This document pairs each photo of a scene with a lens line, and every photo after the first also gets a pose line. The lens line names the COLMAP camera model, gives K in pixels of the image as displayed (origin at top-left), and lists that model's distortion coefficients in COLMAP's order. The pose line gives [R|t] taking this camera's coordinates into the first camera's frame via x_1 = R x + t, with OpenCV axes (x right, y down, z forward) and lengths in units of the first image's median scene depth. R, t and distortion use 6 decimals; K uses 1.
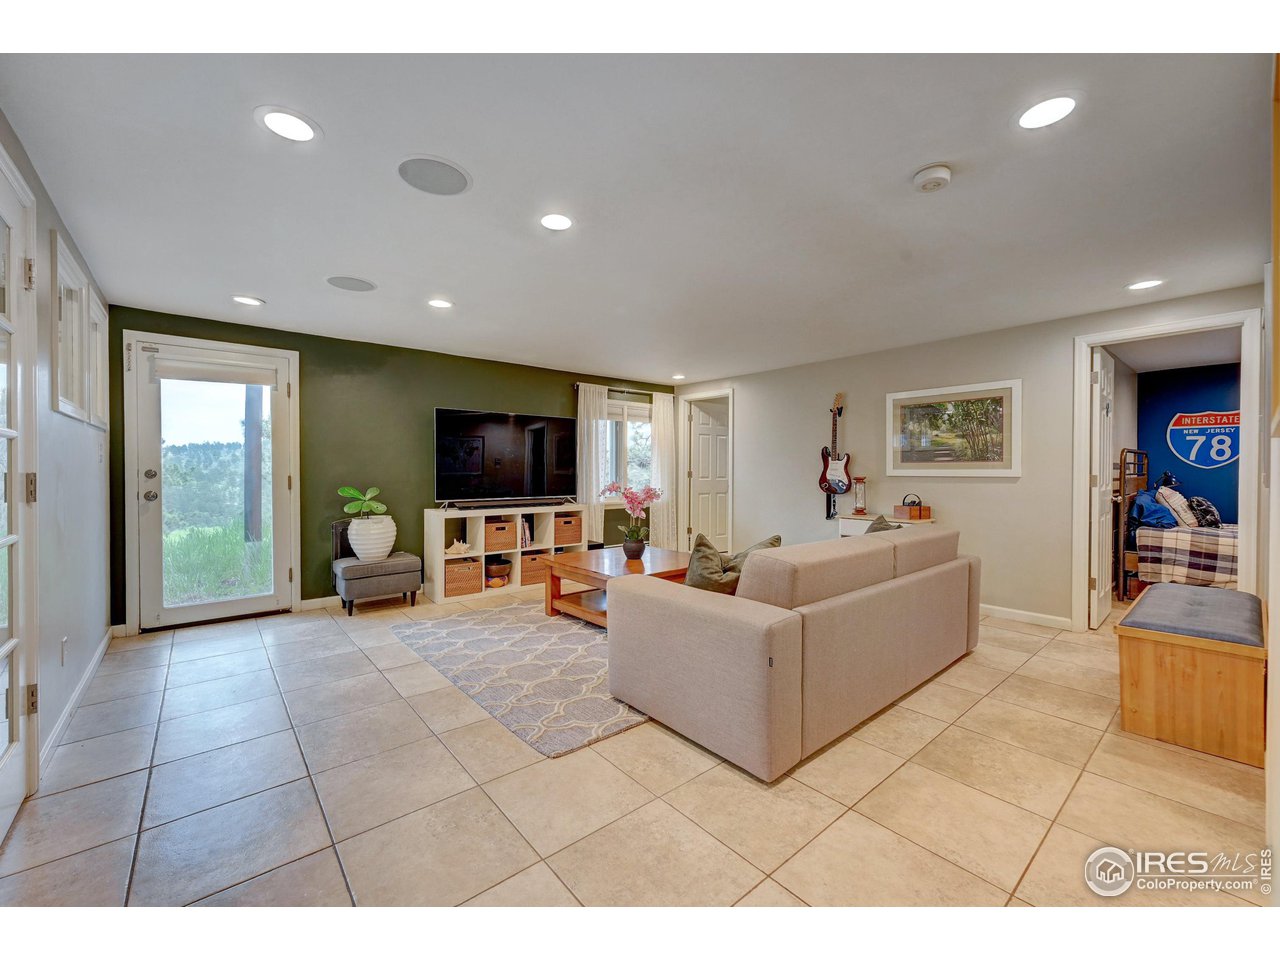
lens RADIAL K [[524.7, 0, 640.0], [0, 524.7, 480.0], [0, 0, 1]] dist [0.001731, 0.000615]
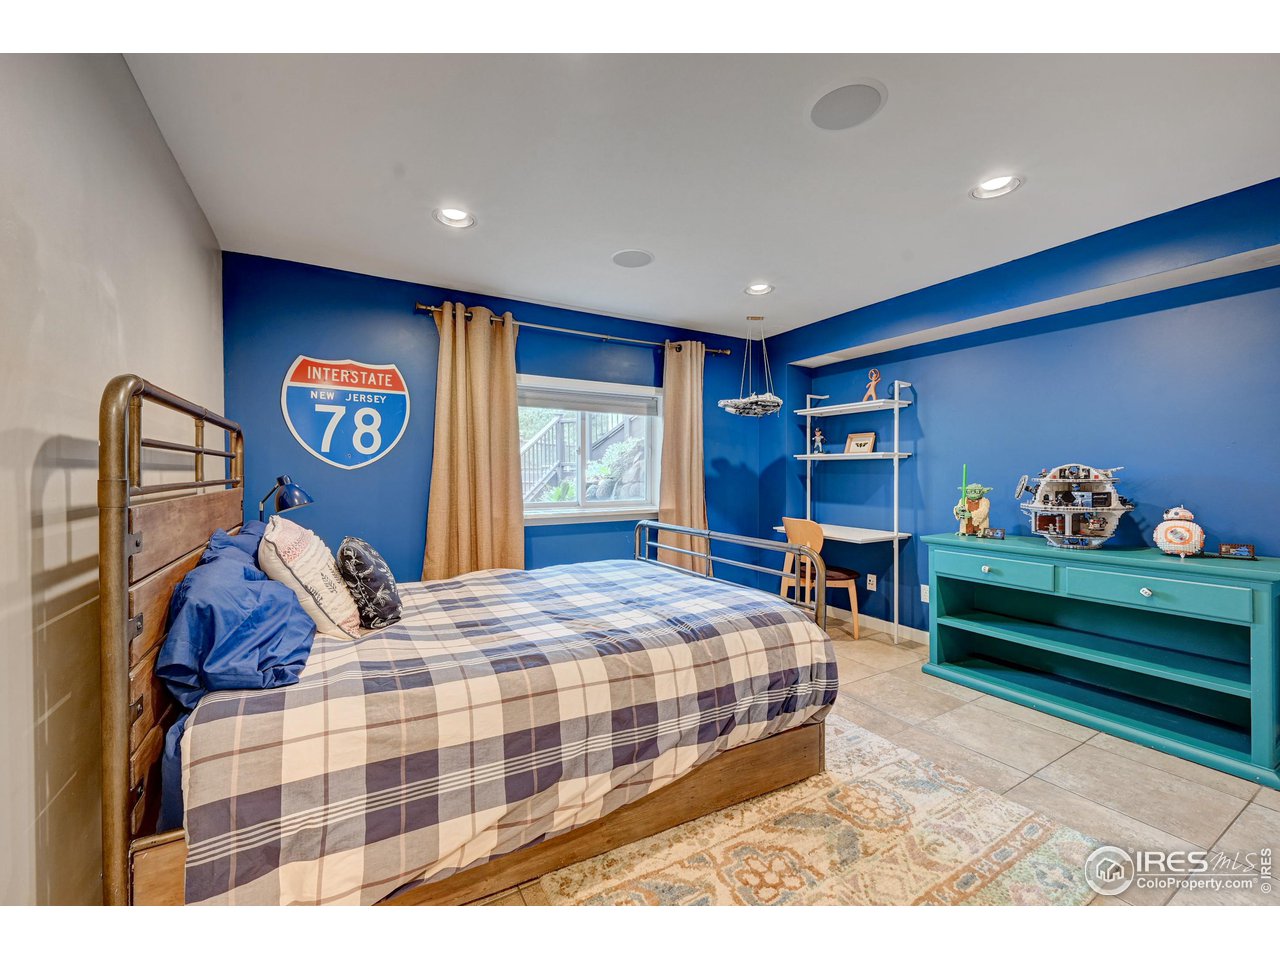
lens RADIAL K [[524.7, 0, 640.0], [0, 524.7, 480.0], [0, 0, 1]] dist [0.001731, 0.000615]
pose [[0.178018, -0.007966, 0.983995, 0.630679], [0.009419, 0.999935, 0.006391, -0.011840], [-0.983982, 0.008130, 0.178082, 0.636399]]
